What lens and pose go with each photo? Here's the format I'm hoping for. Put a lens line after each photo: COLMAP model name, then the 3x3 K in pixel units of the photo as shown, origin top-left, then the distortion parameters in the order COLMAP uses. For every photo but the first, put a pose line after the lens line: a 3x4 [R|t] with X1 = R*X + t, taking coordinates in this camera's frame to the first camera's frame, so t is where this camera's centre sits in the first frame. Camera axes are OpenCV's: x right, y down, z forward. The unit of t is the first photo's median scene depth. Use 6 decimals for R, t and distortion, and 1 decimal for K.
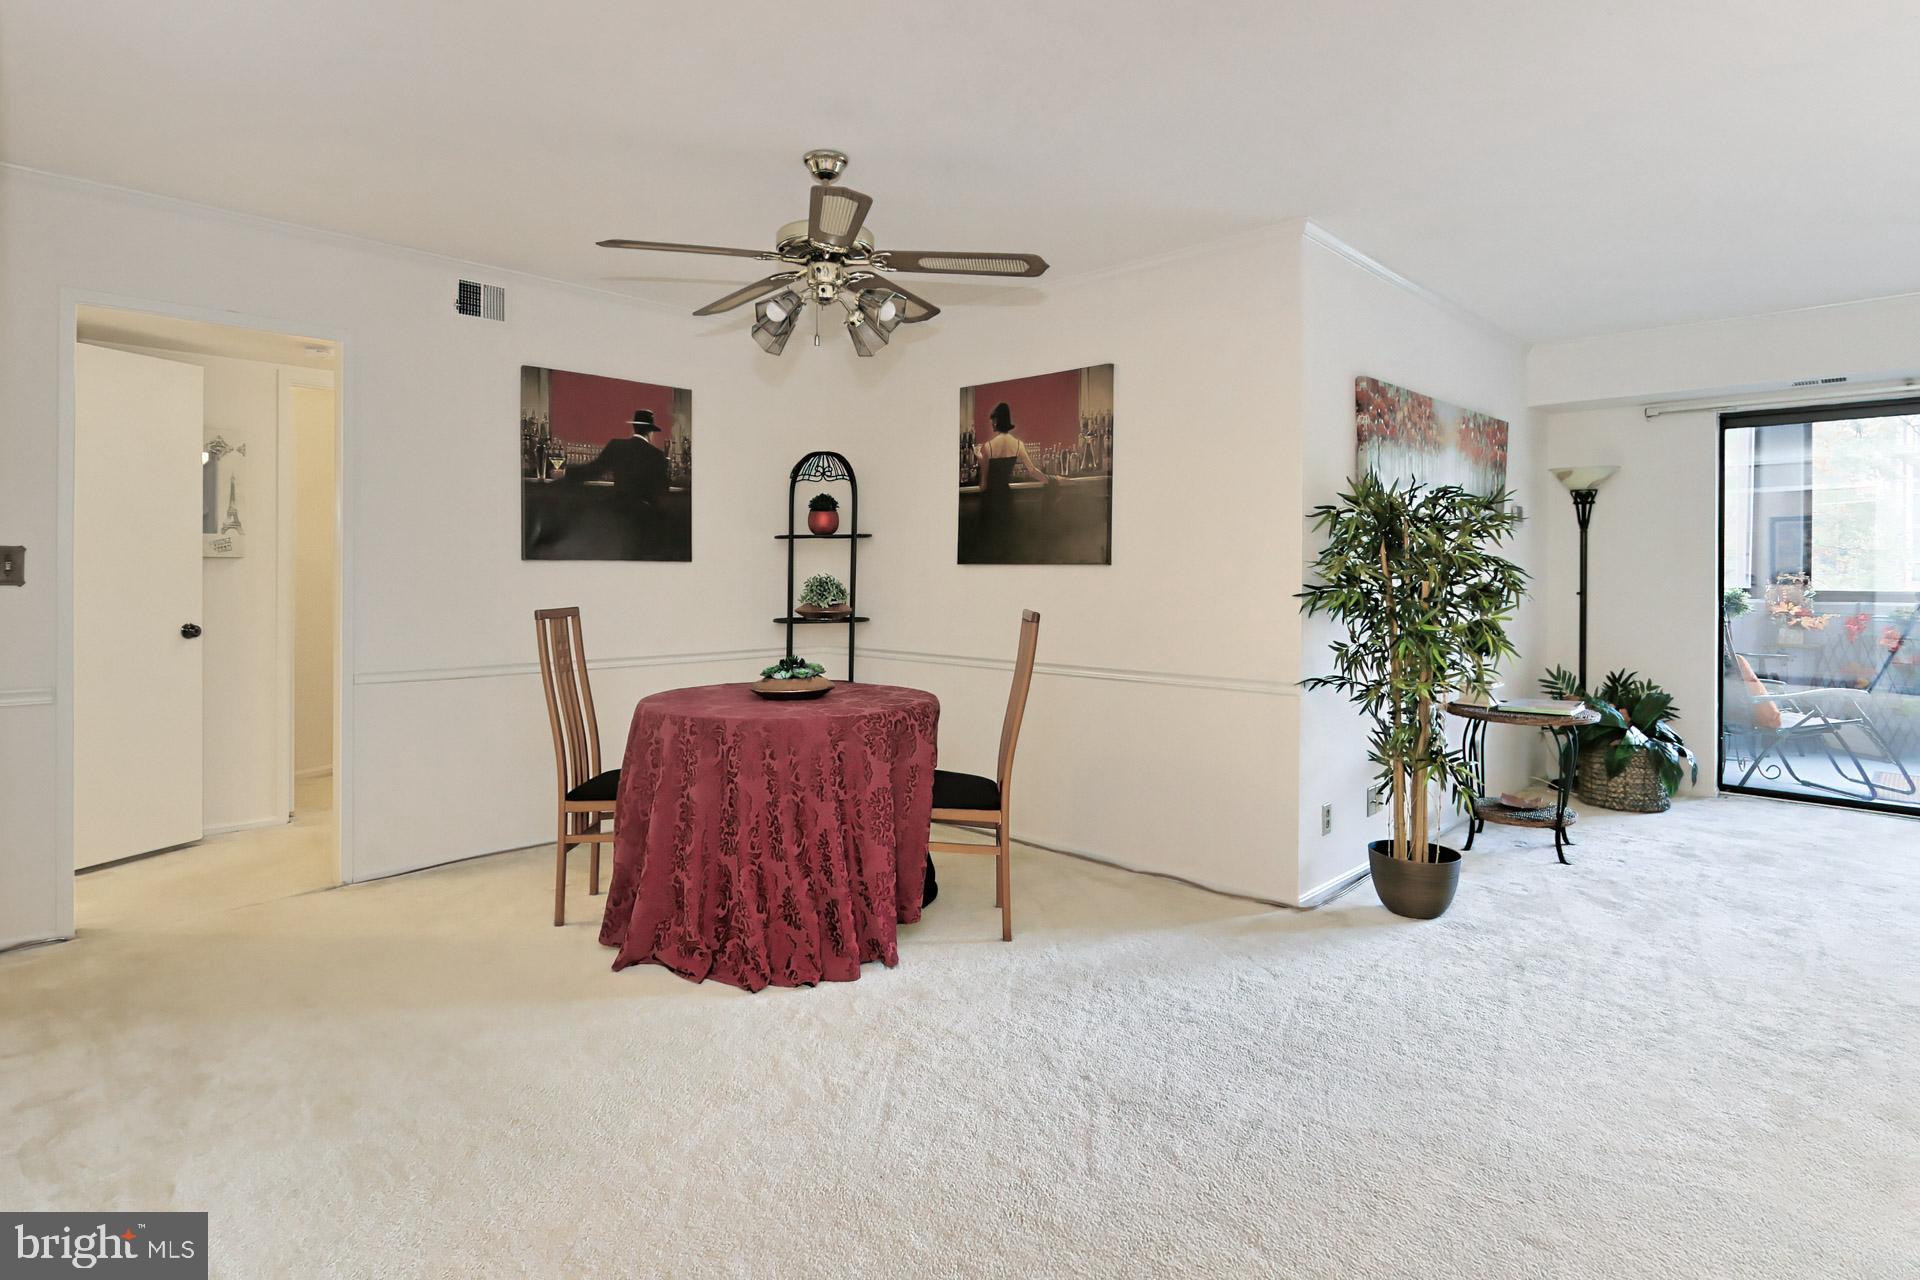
lens RADIAL K [[977.9, 0, 843.9], [0, 977.9, 577.9], [0, 0, 1]] dist [-0.021514, 0.009314]
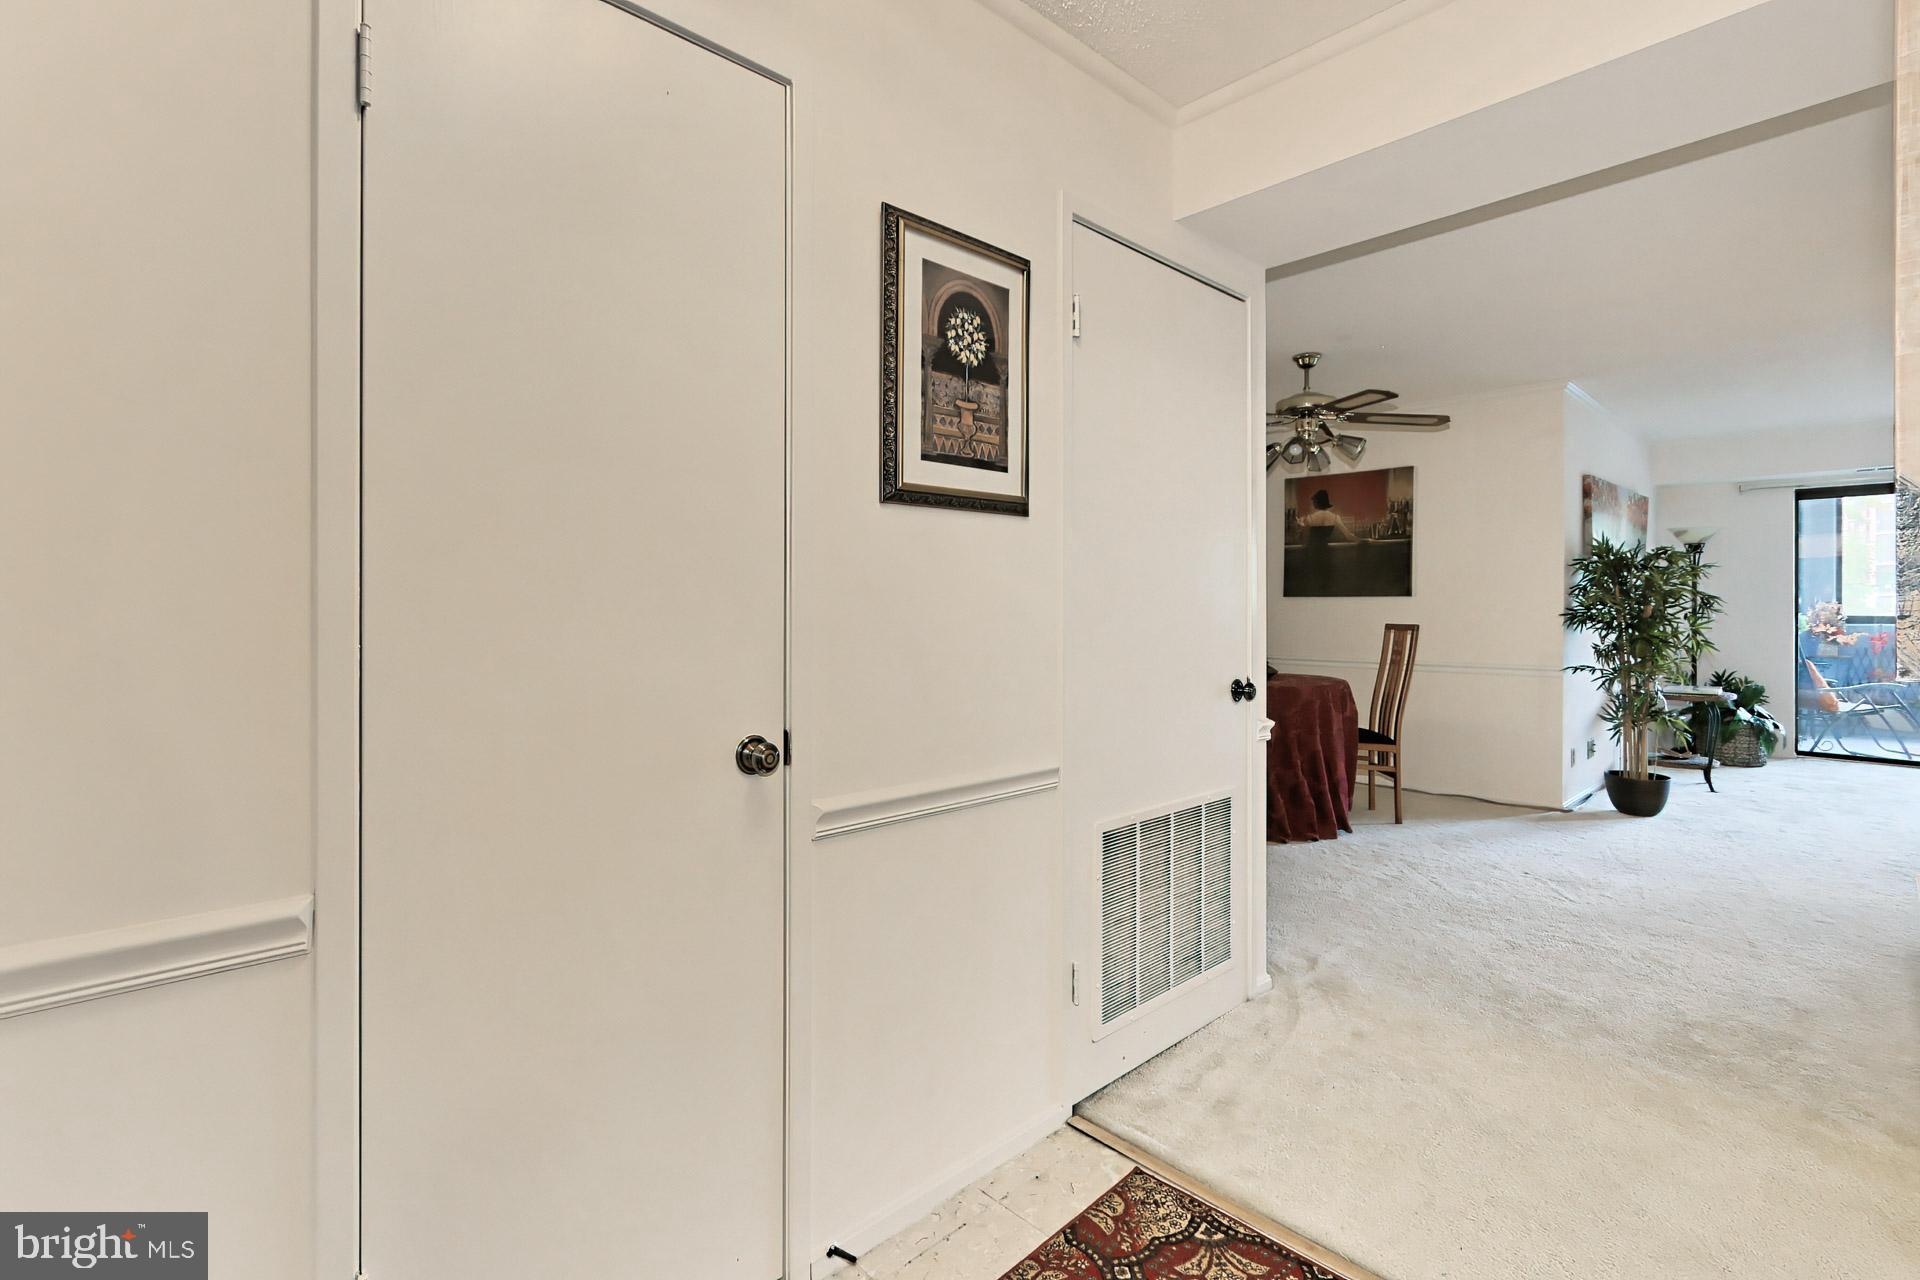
lens RADIAL K [[829.0, 0, 928.6], [0, 829.0, 609.2], [0, 0, 1]] dist [0.002089, 0.000573]
pose [[0.999901, -0.001253, -0.014021, -0.450234], [0.001230, 0.999998, -0.001681, 0.007810], [0.014023, 0.001664, 0.999900, -0.308282]]
